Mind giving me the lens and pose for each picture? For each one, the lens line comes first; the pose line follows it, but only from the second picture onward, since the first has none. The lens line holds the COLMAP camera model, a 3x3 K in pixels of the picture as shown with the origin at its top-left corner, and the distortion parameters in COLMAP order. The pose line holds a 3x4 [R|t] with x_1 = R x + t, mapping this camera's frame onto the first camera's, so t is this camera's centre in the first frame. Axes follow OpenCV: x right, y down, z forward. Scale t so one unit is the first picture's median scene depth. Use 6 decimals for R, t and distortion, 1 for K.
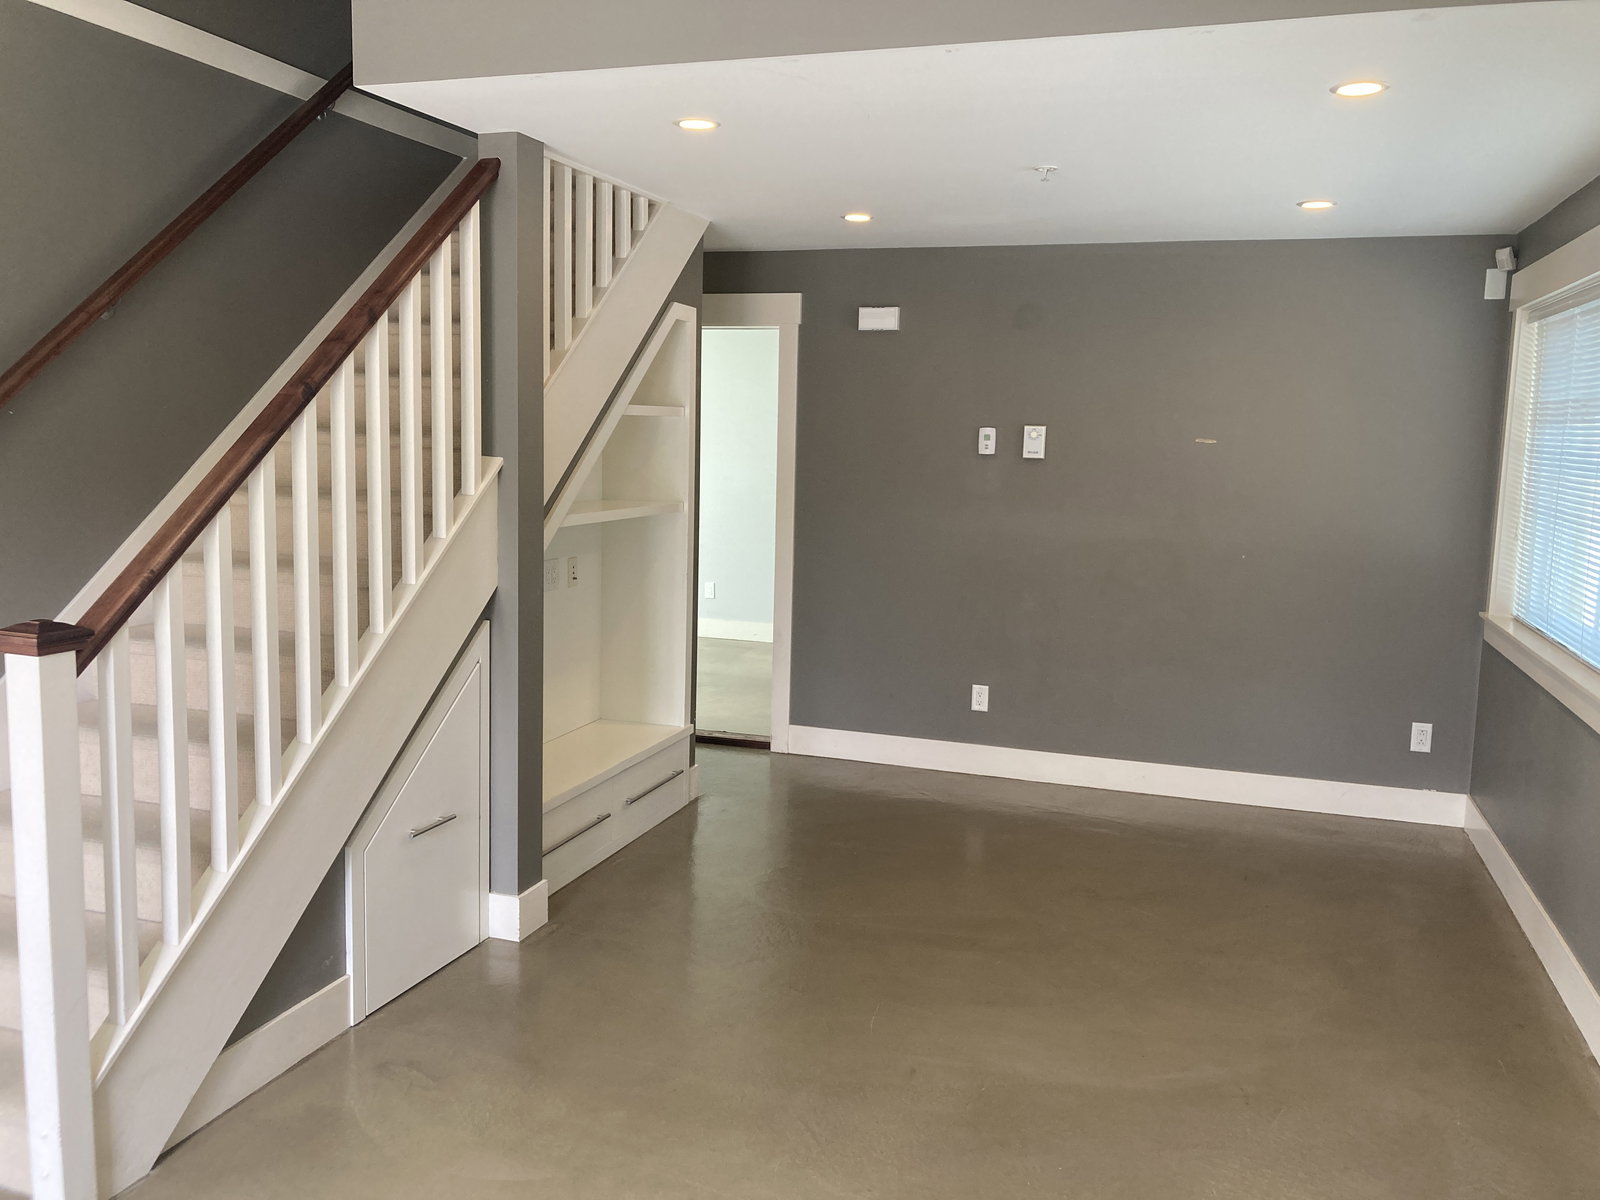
lens RADIAL K [[1311.8, 0, 800.0], [0, 1311.8, 600.0], [0, 0, 1]] dist [0.080551, -0.126576]
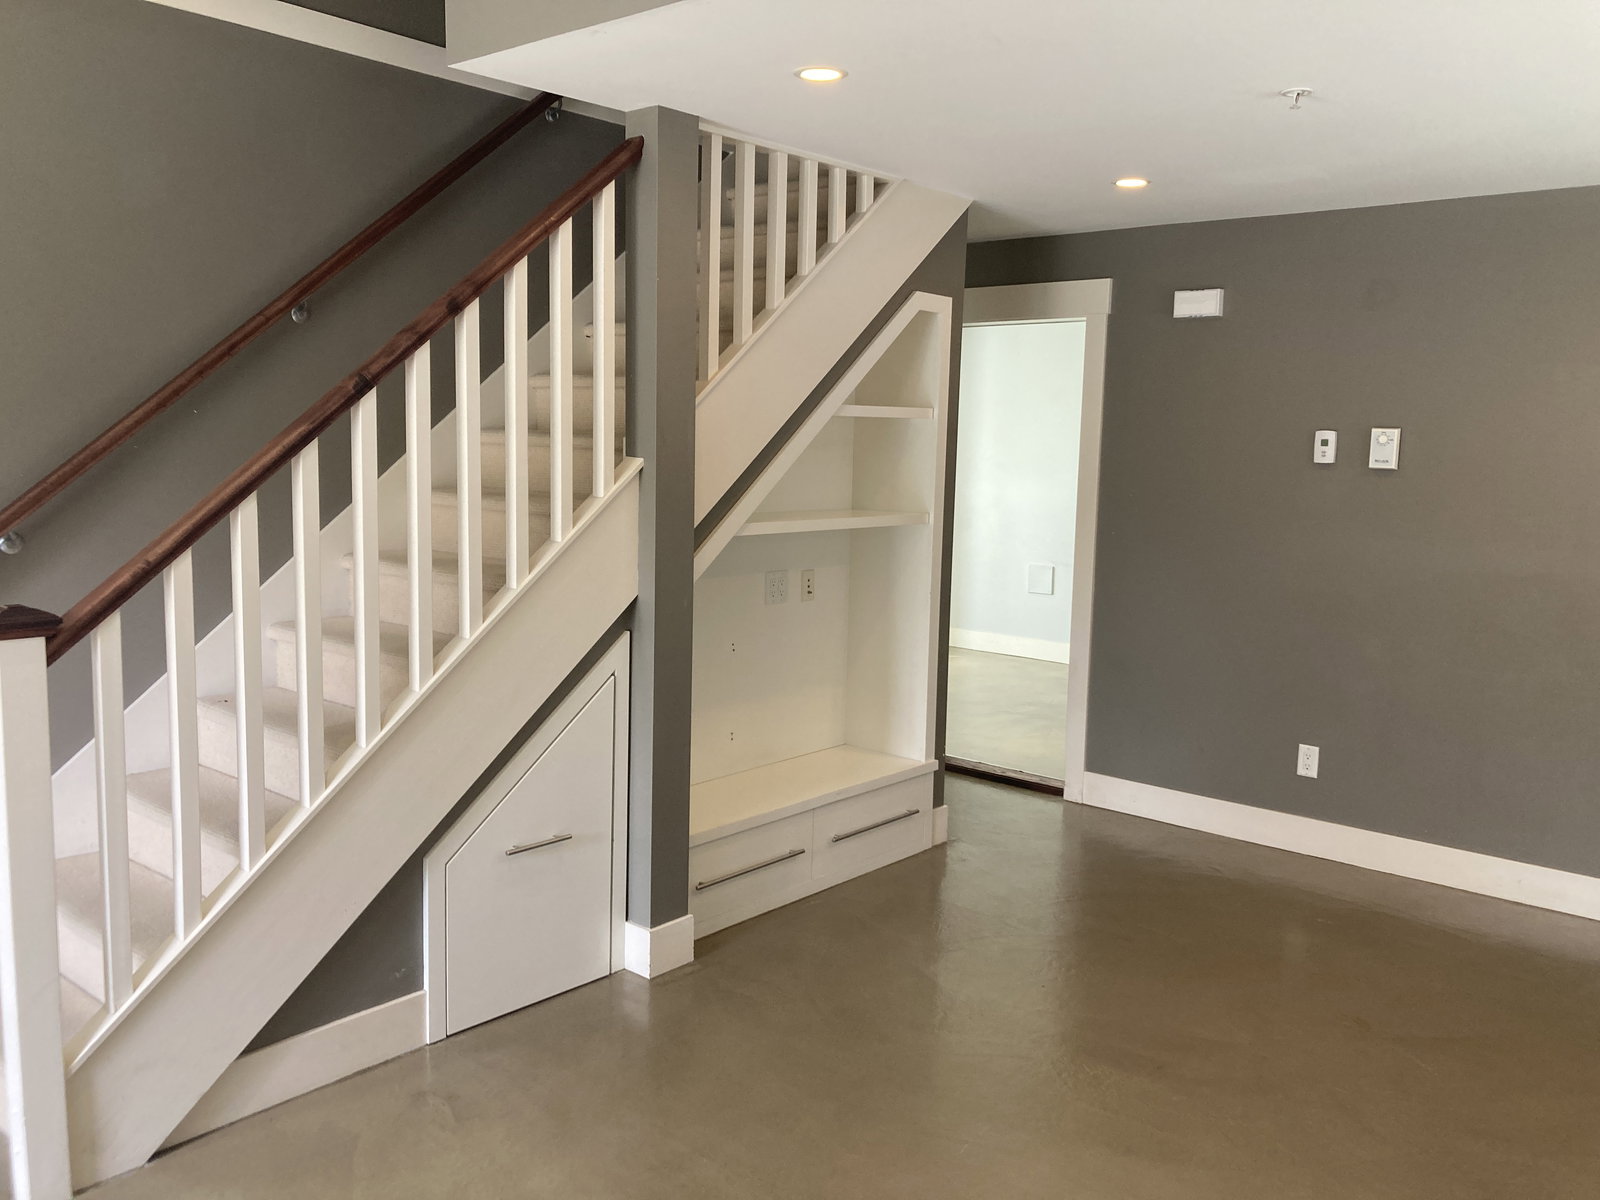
lens RADIAL K [[1311.8, 0, 800.0], [0, 1311.8, 600.0], [0, 0, 1]] dist [0.080551, -0.126576]
pose [[0.926789, 0.045989, -0.372756, 0.206613], [-0.051070, 0.998688, -0.003764, -0.008849], [0.372094, 0.022525, 0.927922, 0.161153]]
